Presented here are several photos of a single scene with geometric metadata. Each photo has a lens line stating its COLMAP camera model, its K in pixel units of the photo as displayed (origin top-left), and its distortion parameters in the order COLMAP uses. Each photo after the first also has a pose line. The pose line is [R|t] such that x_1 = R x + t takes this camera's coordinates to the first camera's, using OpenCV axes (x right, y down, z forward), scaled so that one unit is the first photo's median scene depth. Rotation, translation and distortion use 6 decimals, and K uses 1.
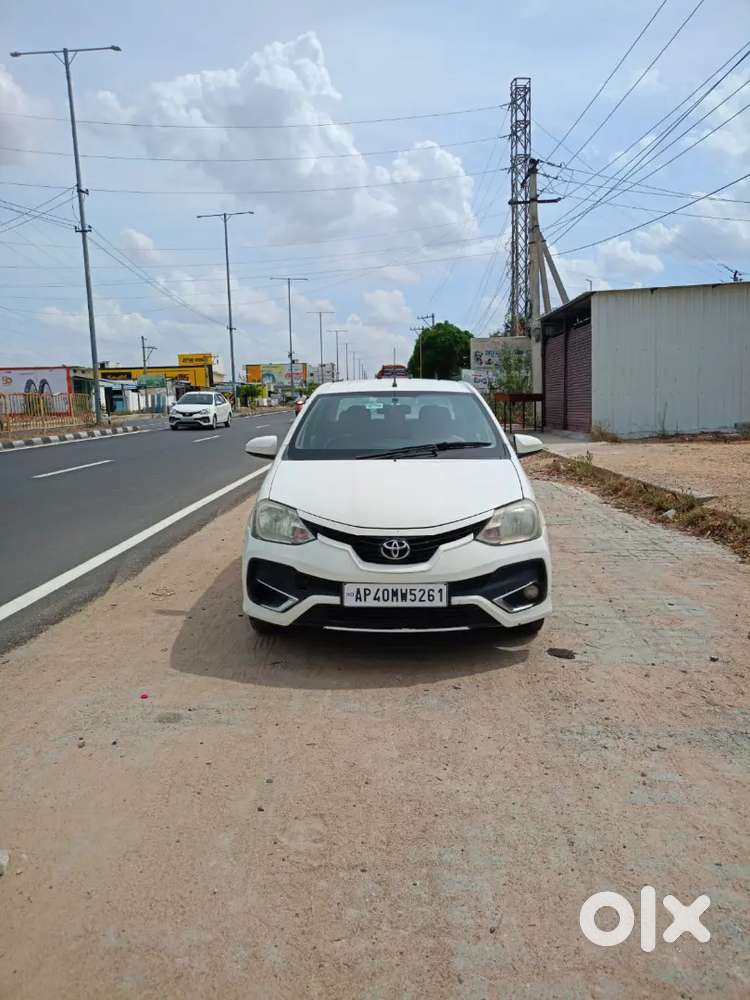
lens RADIAL K [[725.0, 0, 380.9], [0, 725.0, 502.3], [0, 0, 1]] dist [0.015220, -0.005264]
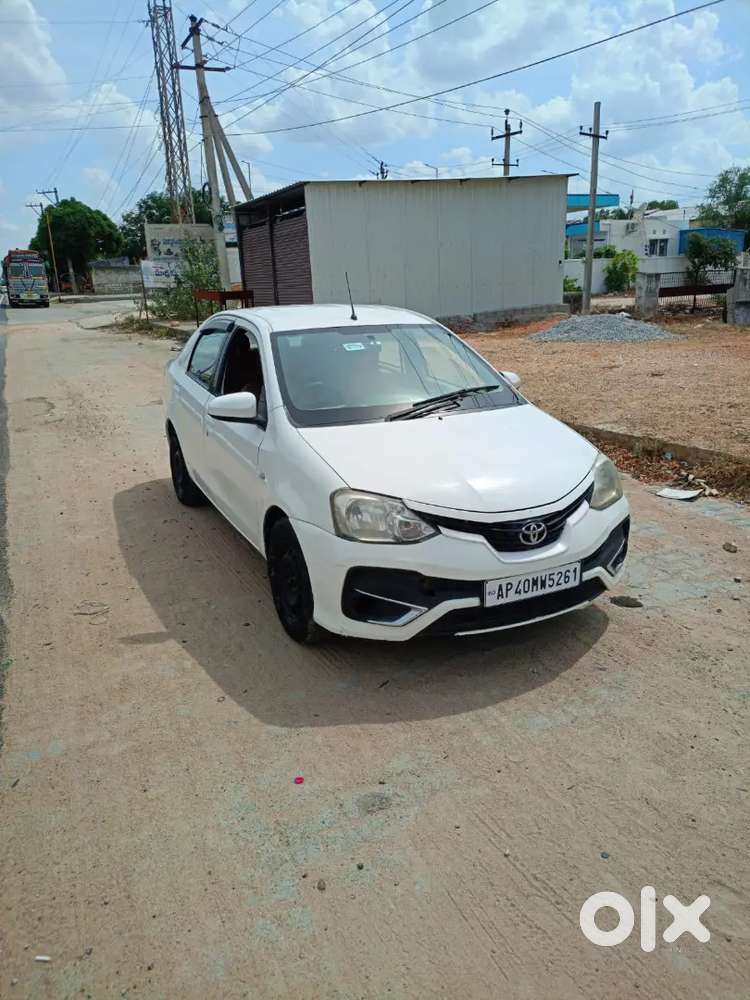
lens RADIAL K [[725.0, 0, 380.9], [0, 725.0, 502.3], [0, 0, 1]] dist [0.015220, -0.005264]
pose [[0.889751, -0.139778, 0.434517, -0.493979], [0.074581, 0.983684, 0.163719, -0.122089], [-0.450312, -0.113262, 0.885658, 0.302961]]
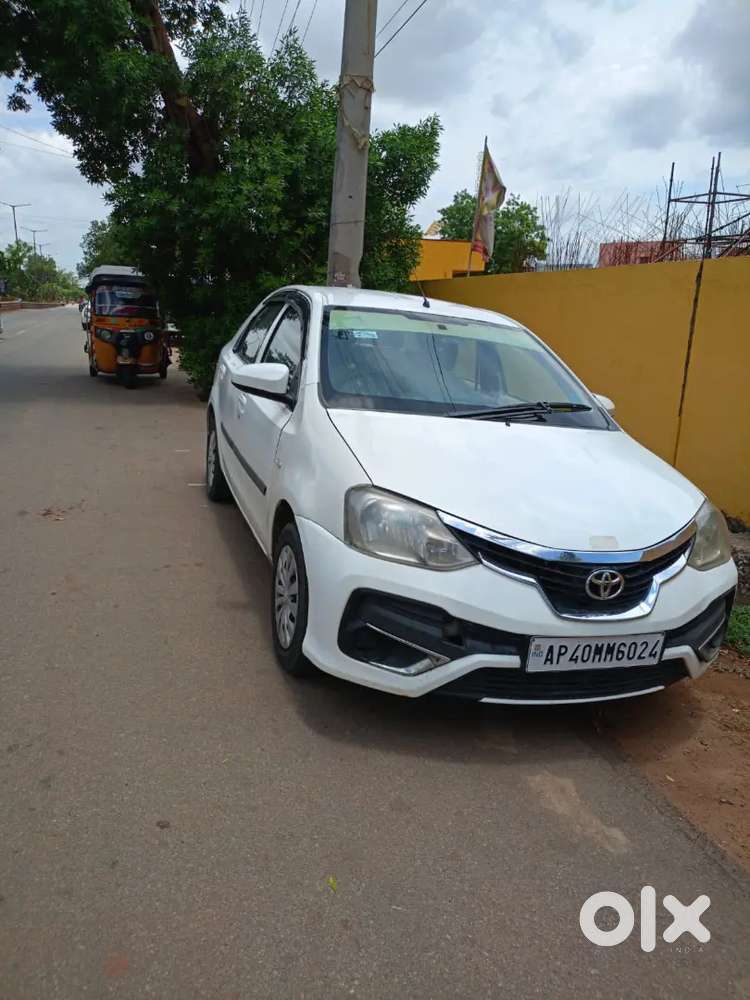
lens RADIAL K [[725.0, 0, 380.9], [0, 725.0, 502.3], [0, 0, 1]] dist [0.015220, -0.005264]
pose [[0.935063, 0.027607, 0.353404, -0.383342], [-0.071500, 0.991160, 0.111753, -0.063238], [-0.347195, -0.129765, 0.928772, 0.456558]]
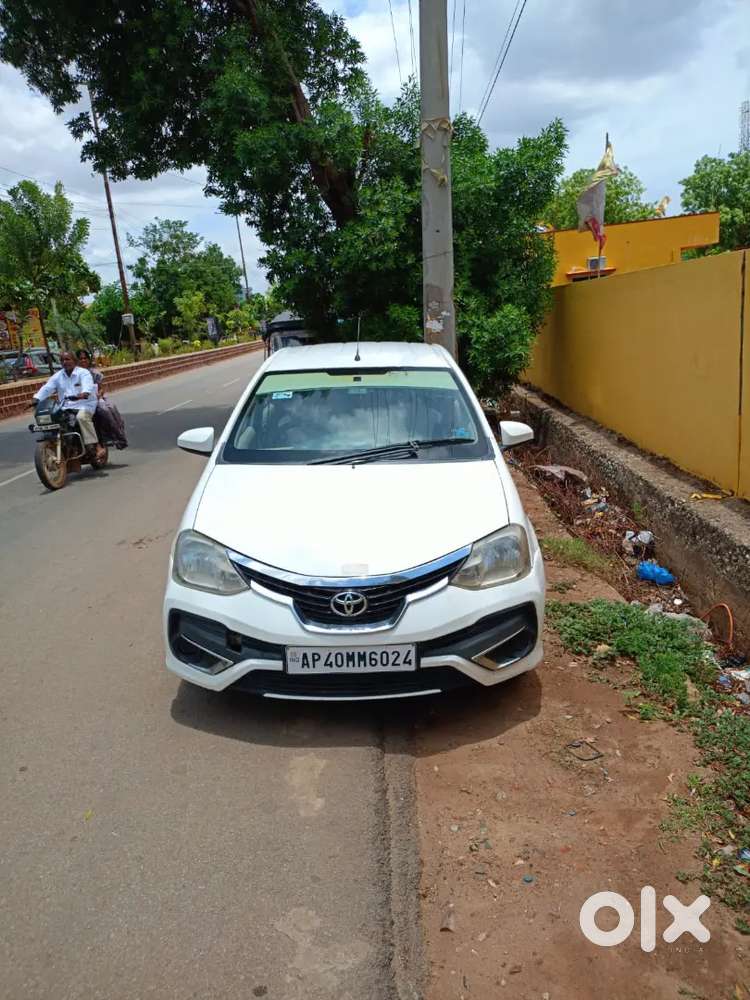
lens RADIAL K [[725.0, 0, 380.9], [0, 725.0, 502.3], [0, 0, 1]] dist [0.015220, -0.005264]
pose [[0.999547, -0.019443, 0.022960, 0.036120], [0.016650, 0.993092, 0.116149, -0.132175], [-0.025059, -0.115714, 0.992966, 0.211756]]
